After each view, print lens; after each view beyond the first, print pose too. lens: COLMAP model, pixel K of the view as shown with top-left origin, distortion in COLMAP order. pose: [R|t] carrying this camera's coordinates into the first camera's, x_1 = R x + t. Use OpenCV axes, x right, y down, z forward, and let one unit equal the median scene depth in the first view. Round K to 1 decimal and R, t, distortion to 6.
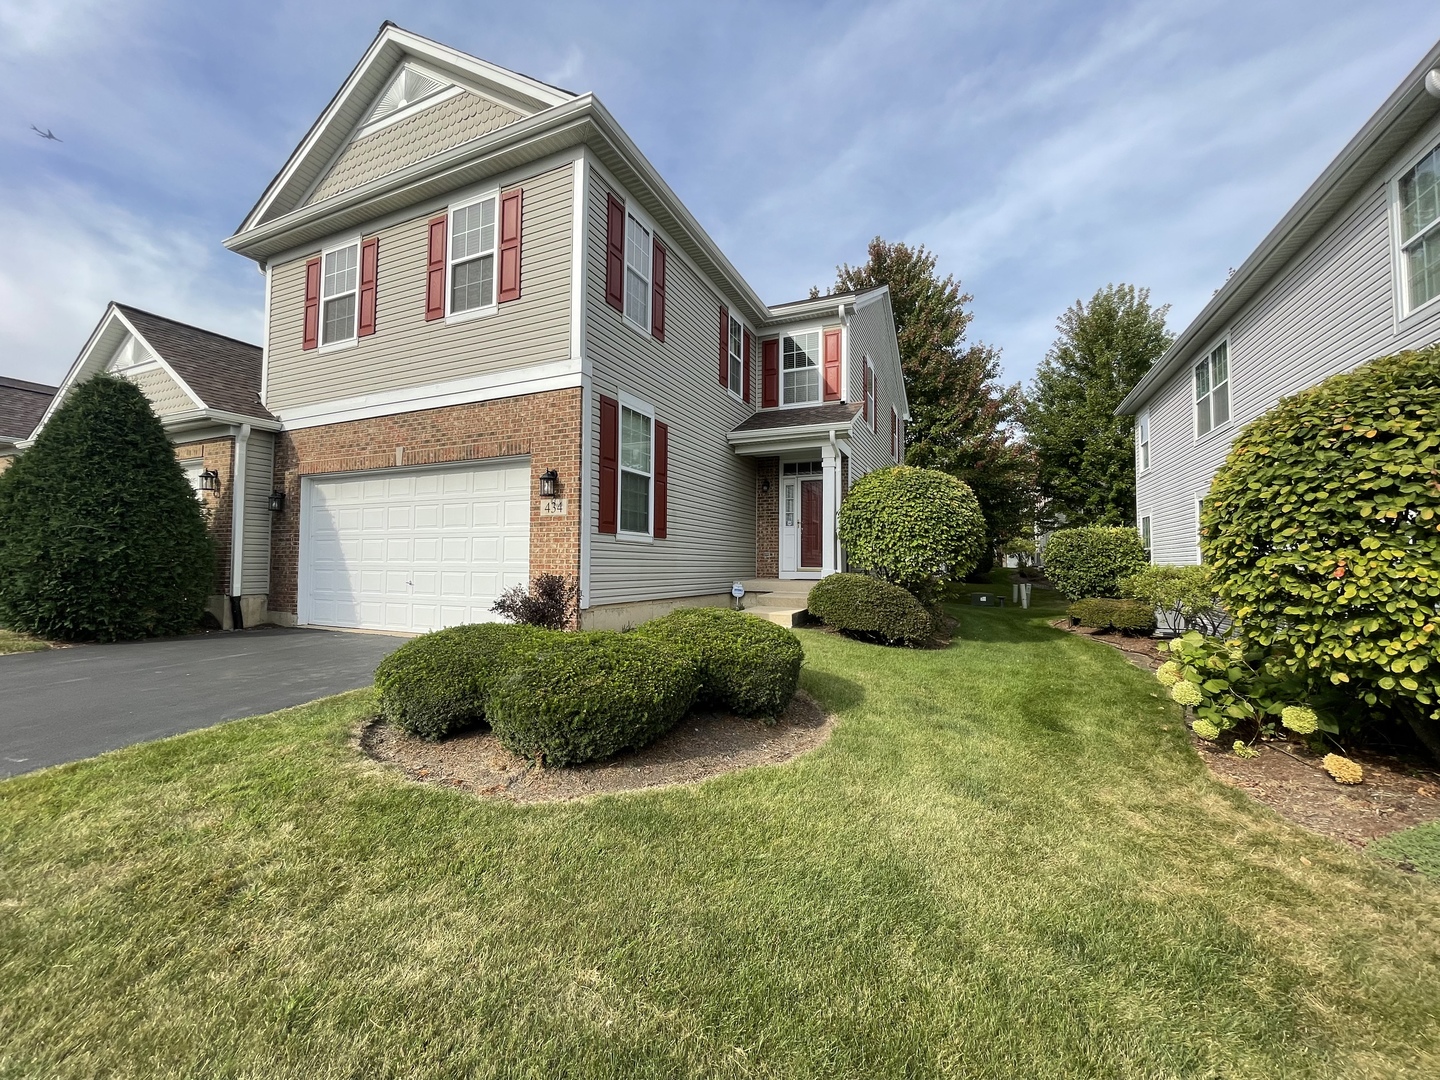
lens RADIAL K [[580.8, 0, 717.4], [0, 580.8, 540.7], [0, 0, 1]] dist [-0.003141, -0.000623]
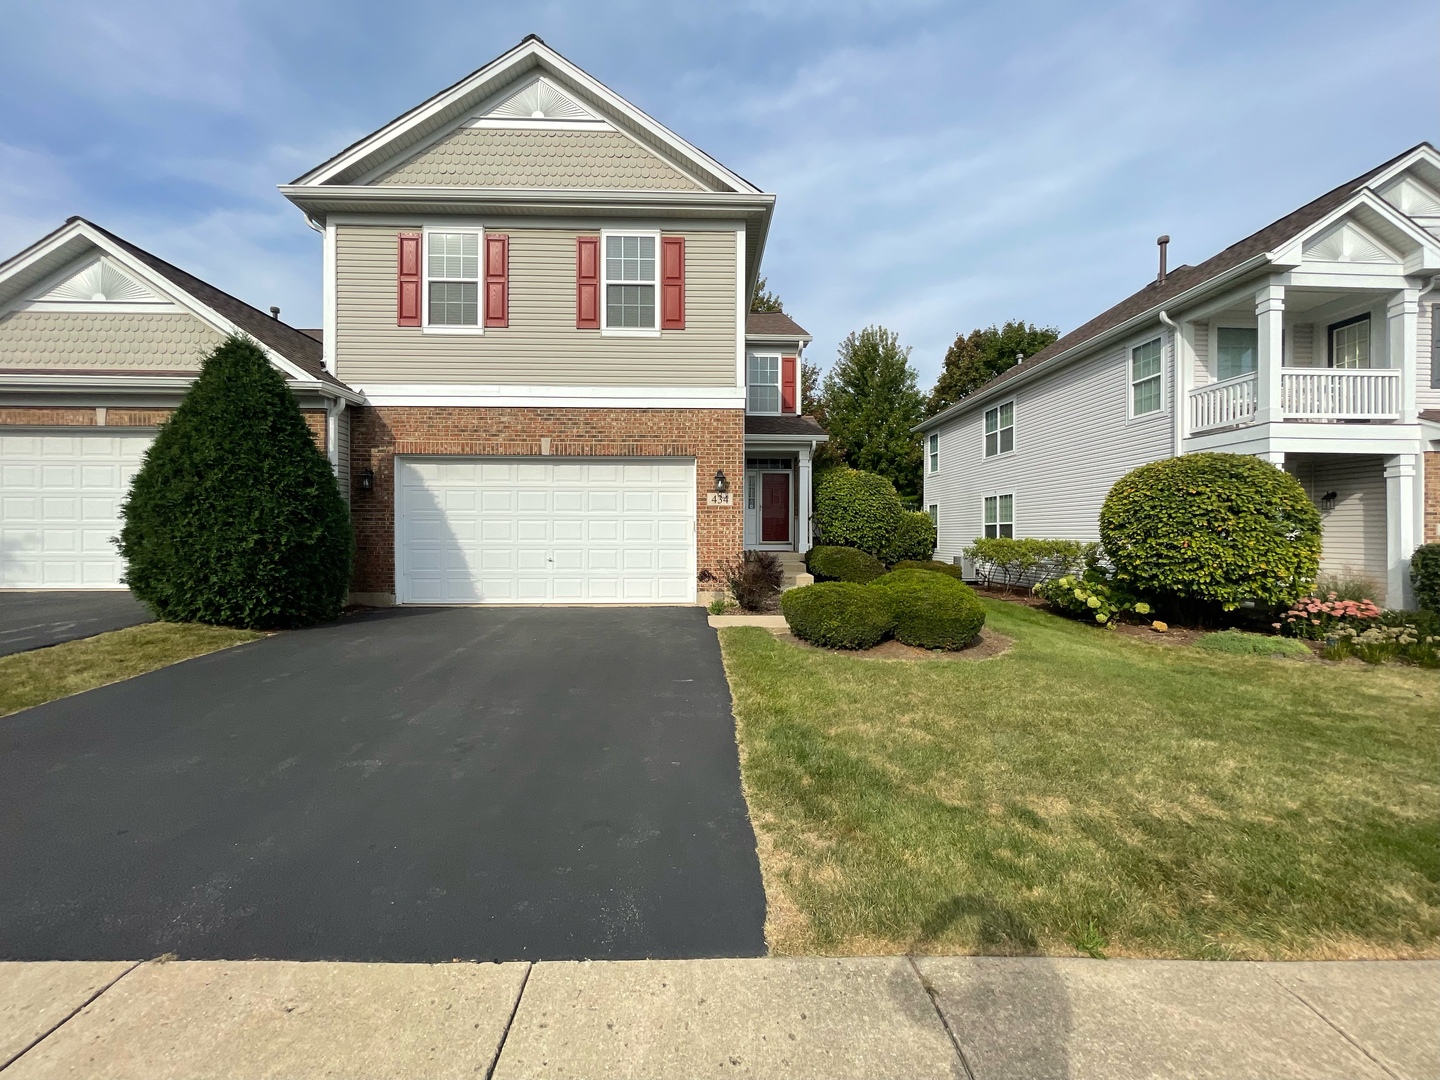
lens RADIAL K [[580.8, 0, 710.9], [0, 580.8, 537.2], [0, 0, 1]] dist [-0.003141, -0.000623]
pose [[0.896301, -0.006532, 0.443397, -0.772044], [-0.014508, 0.998924, 0.044043, -0.025556], [-0.443208, -0.045908, 0.895243, -0.145933]]
